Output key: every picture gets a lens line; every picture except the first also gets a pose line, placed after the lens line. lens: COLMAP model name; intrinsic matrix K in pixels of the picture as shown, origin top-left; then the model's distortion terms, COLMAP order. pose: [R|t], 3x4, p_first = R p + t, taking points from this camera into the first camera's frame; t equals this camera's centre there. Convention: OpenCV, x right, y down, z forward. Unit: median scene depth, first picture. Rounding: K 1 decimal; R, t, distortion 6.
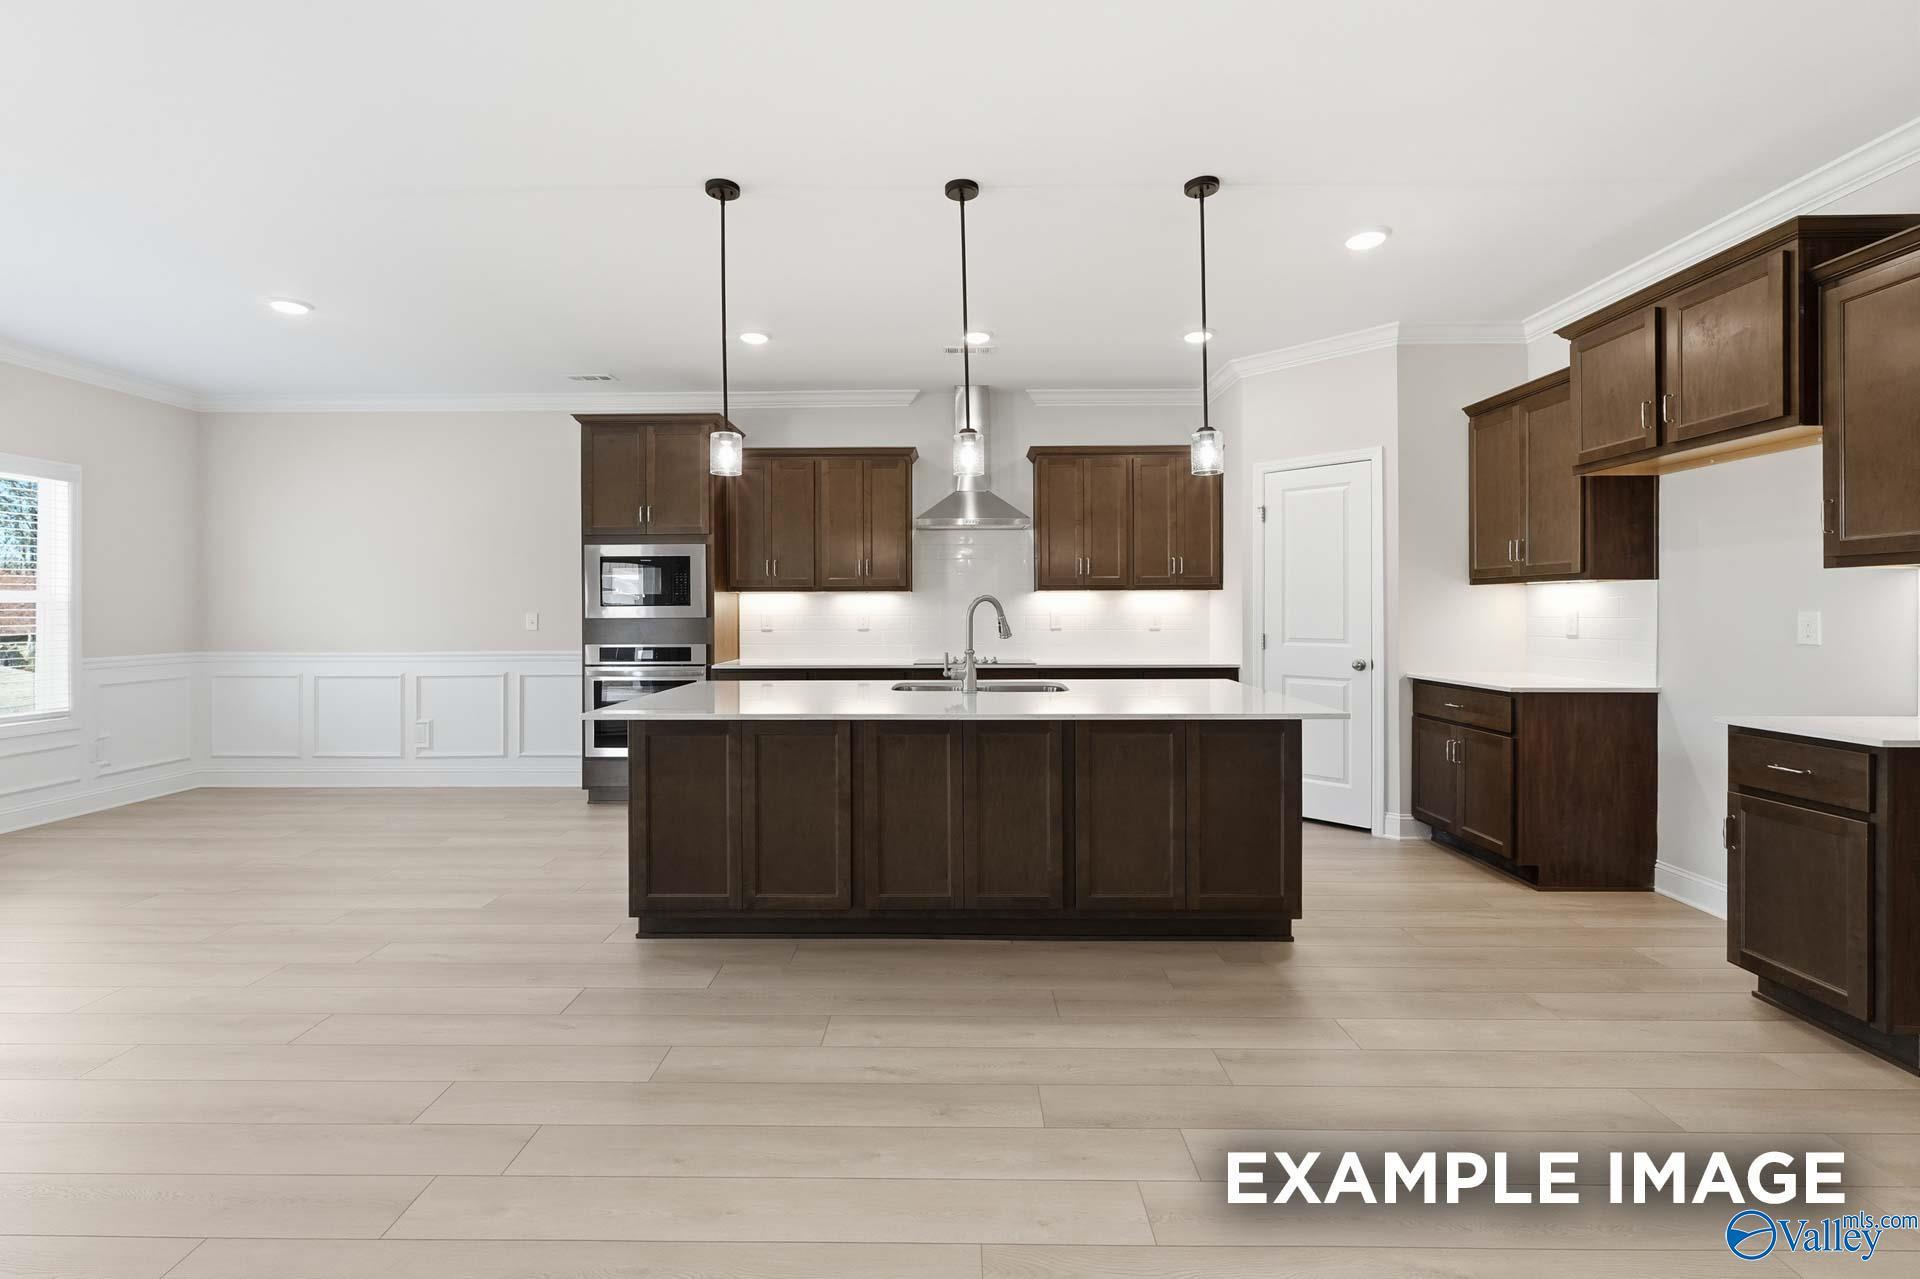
lens RADIAL K [[829.6, 0, 955.5], [0, 829.6, 614.3], [0, 0, 1]] dist [-0.000872, -0.000351]
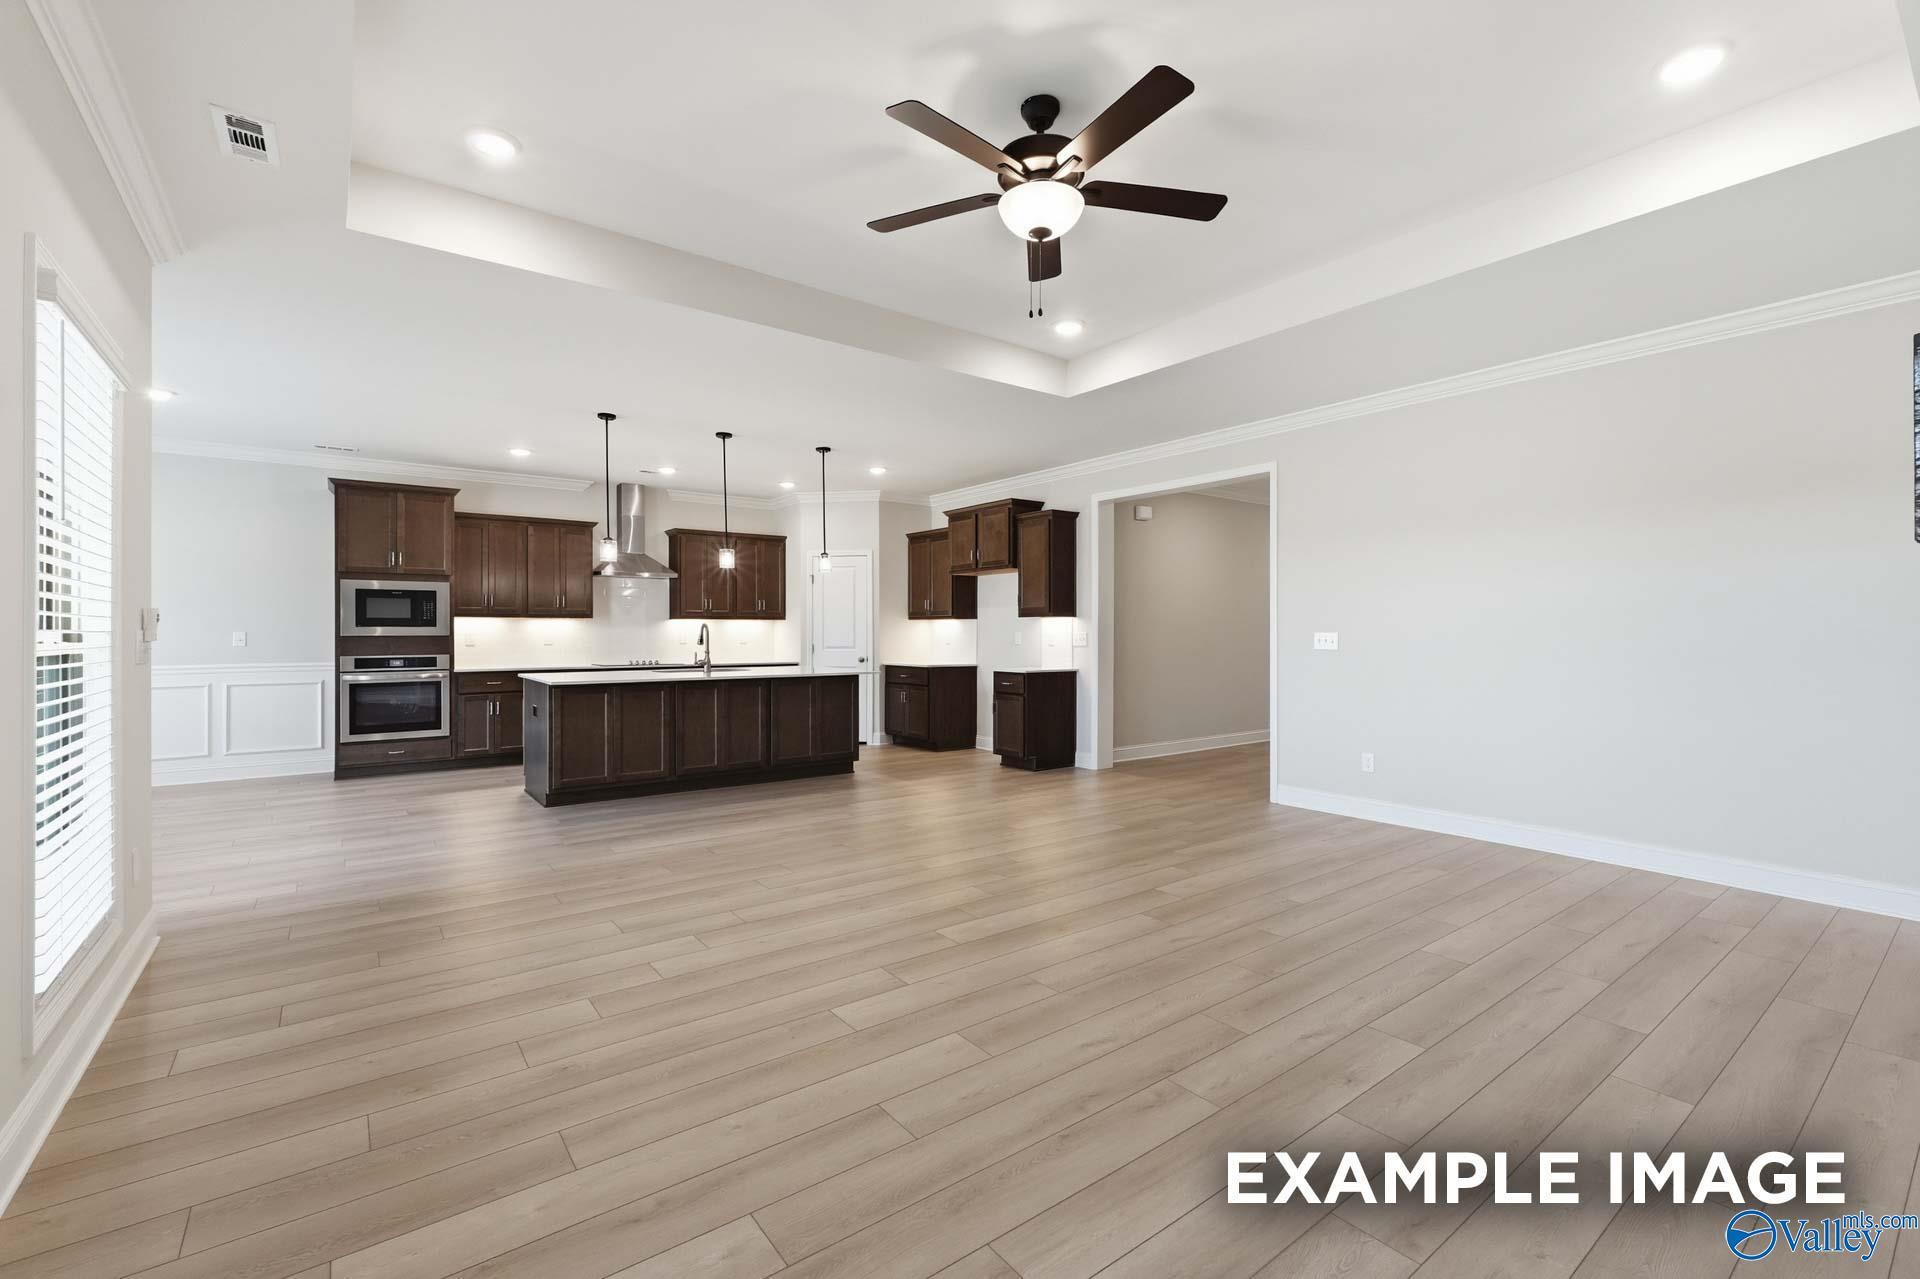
lens RADIAL K [[829.6, 0, 957.1], [0, 829.6, 635.9], [0, 0, 1]] dist [-0.000872, -0.000351]
pose [[0.789590, 0.000230, 0.613635, -0.592614], [0.001763, 0.999995, -0.002642, 0.012482], [-0.613633, 0.003168, 0.789585, -0.759100]]
